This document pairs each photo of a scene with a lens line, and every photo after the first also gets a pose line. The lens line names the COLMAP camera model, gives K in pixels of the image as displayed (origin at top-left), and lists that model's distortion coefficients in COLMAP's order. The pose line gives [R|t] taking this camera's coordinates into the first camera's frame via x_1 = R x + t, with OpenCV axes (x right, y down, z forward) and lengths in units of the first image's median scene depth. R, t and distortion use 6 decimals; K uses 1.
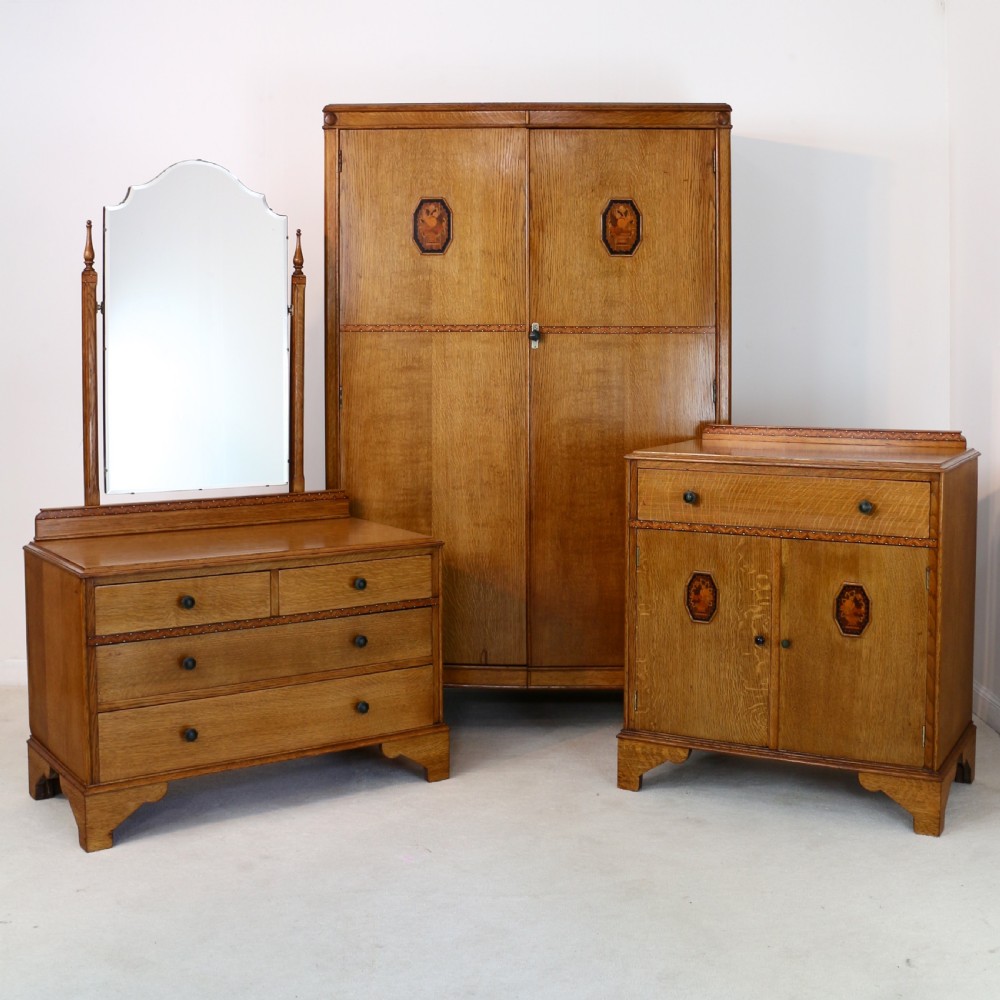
lens RADIAL K [[1390.4, 0, 525.1], [0, 1390.4, 390.8], [0, 0, 1]] dist [-0.158608, 0.126032]
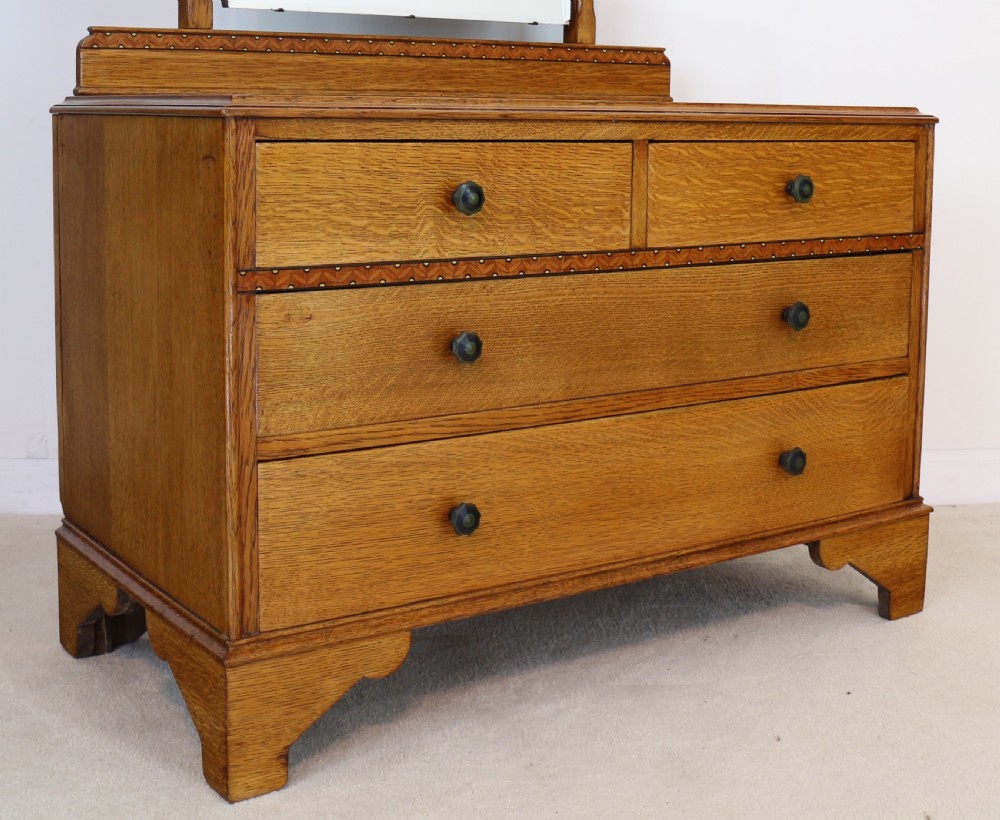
lens RADIAL K [[1492.5, 0, 444.2], [0, 1492.5, 244.9], [0, 0, 1]] dist [-0.161946, 0.083563]
pose [[0.999227, 0.011485, -0.037606, -0.208566], [-0.009609, 0.998719, 0.049682, 0.129112], [0.038129, -0.049282, 0.998057, 0.487378]]
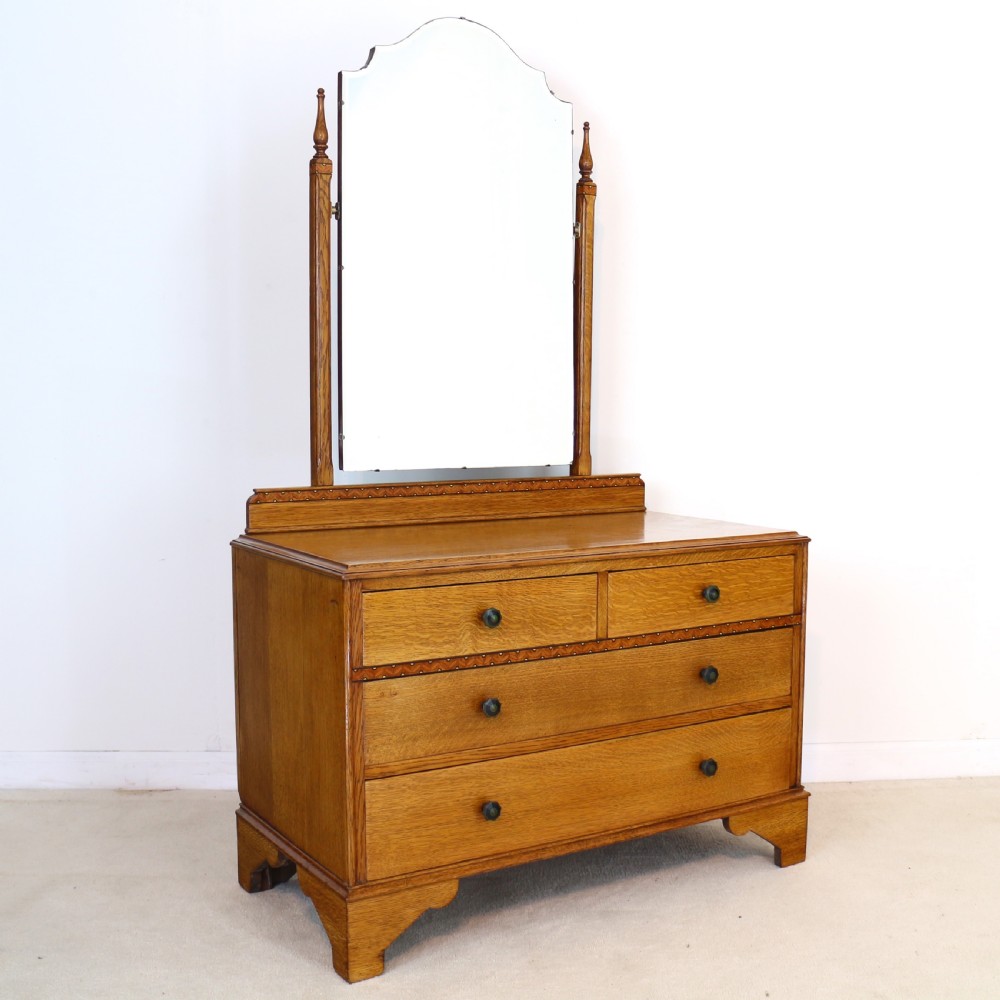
lens RADIAL K [[1309.6, 0, 500.0], [0, 1309.6, 500.0], [0, 0, 1]] dist [-0.148983, 0.040419]
pose [[0.998263, 0.005185, -0.058690, -0.180167], [-0.002536, 0.998978, 0.045125, 0.058925], [0.058864, -0.044898, 0.997256, 0.315830]]
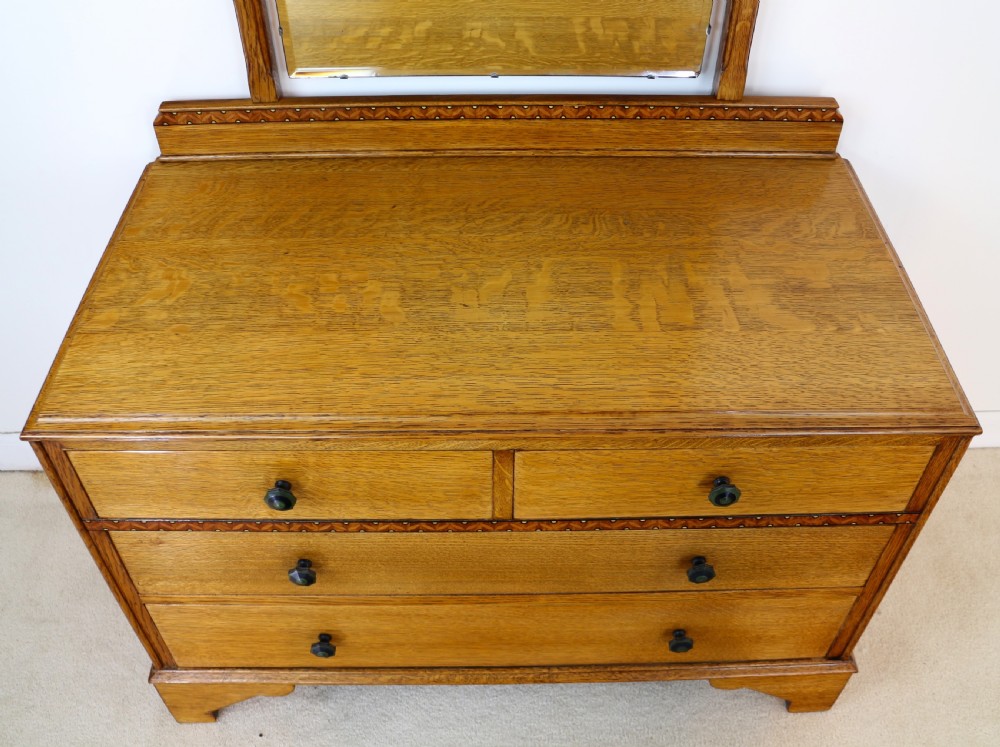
lens RADIAL K [[919.9, 0, 498.9], [0, 919.9, 385.9], [0, 0, 1]] dist [-0.124683, 0.009781]
pose [[0.824608, 0.403437, -0.396560, -0.076338], [-0.017747, 0.719106, 0.694674, -0.067386], [0.565426, -0.565796, 0.600140, 0.783109]]
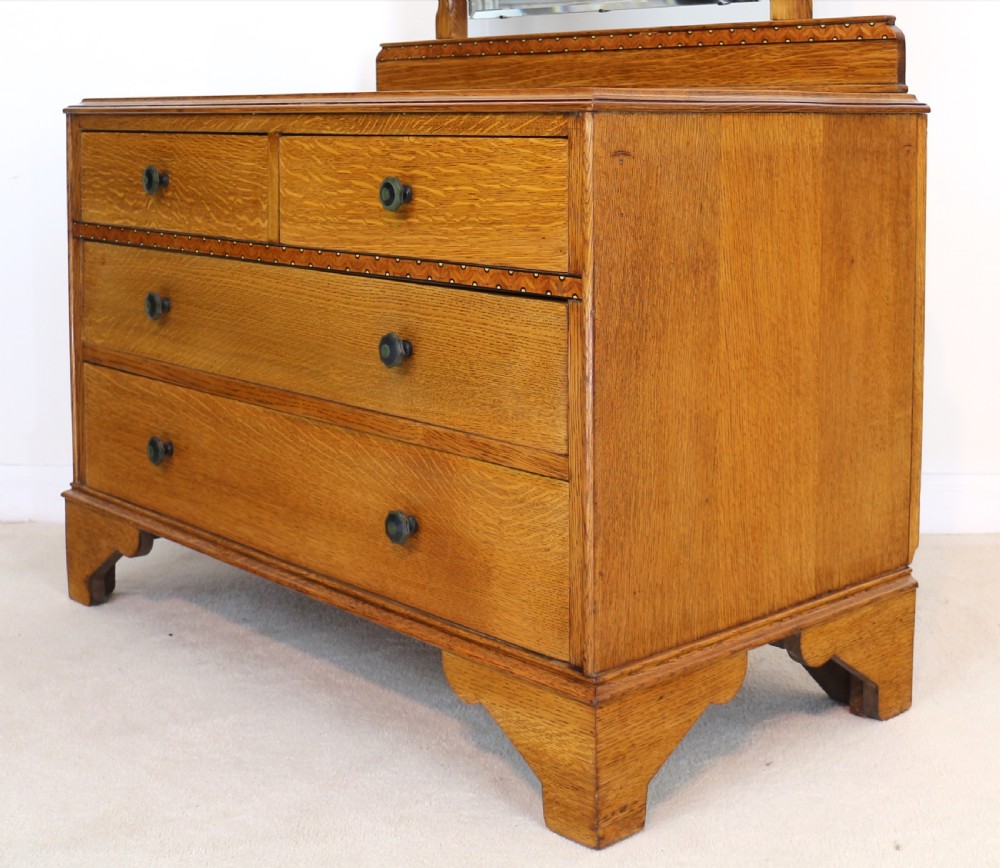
lens RADIAL K [[1586.1, 0, 501.0], [0, 1586.1, 258.8], [0, 0, 1]] dist [-0.154020, -0.041996]
pose [[0.111920, 0.085113, -0.990065, 0.293370], [-0.043032, 0.995806, 0.080742, 0.116102], [0.992785, 0.033568, 0.115113, 0.938545]]
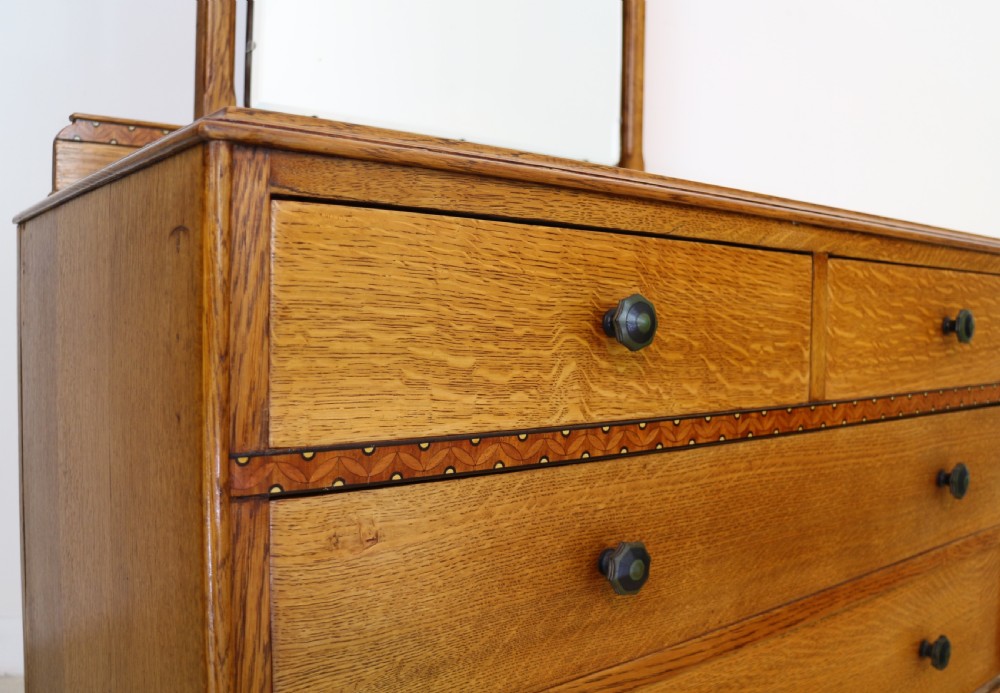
lens RADIAL K [[886.9, 0, 500.0], [0, 886.9, 346.5], [0, 0, 1]] dist [-0.184368, 0.160013]
pose [[0.998033, 0.010271, 0.061847, -0.247460], [-0.009934, 0.999934, -0.005759, 0.141271], [-0.061902, 0.005133, 0.998069, 0.744339]]
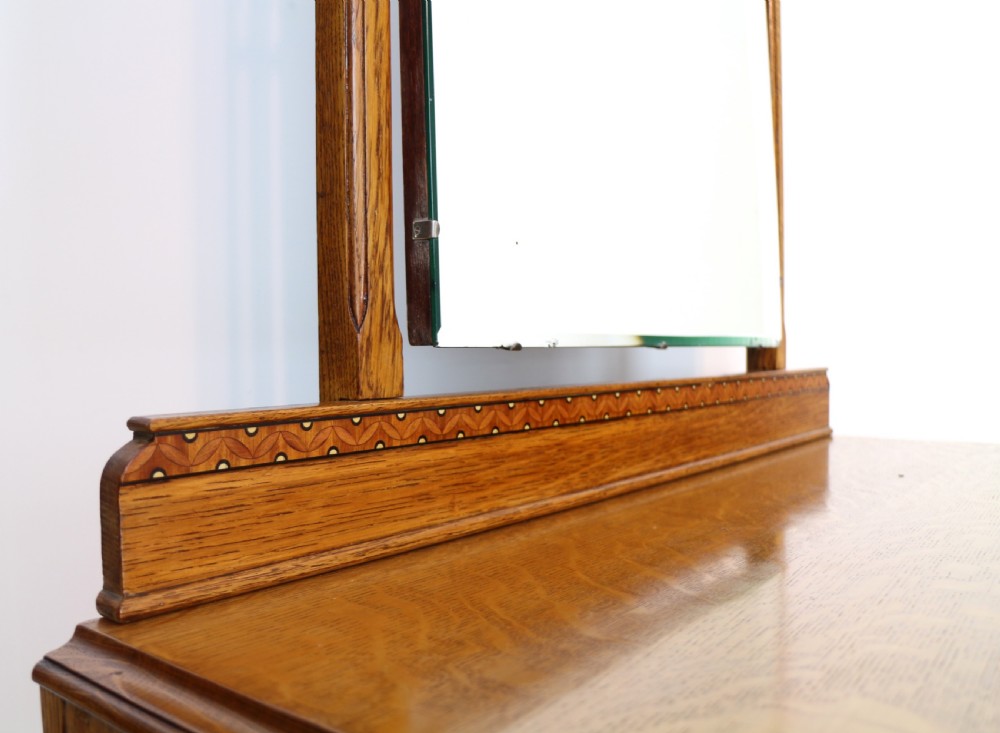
lens RADIAL K [[905.9, 0, 500.0], [0, 905.9, 366.5], [0, 0, 1]] dist [-0.155830, 0.003140]
pose [[0.950412, -0.026377, 0.309874, -0.333549], [0.036382, 0.998985, -0.026549, 0.081682], [-0.308859, 0.036506, 0.950407, 0.854550]]
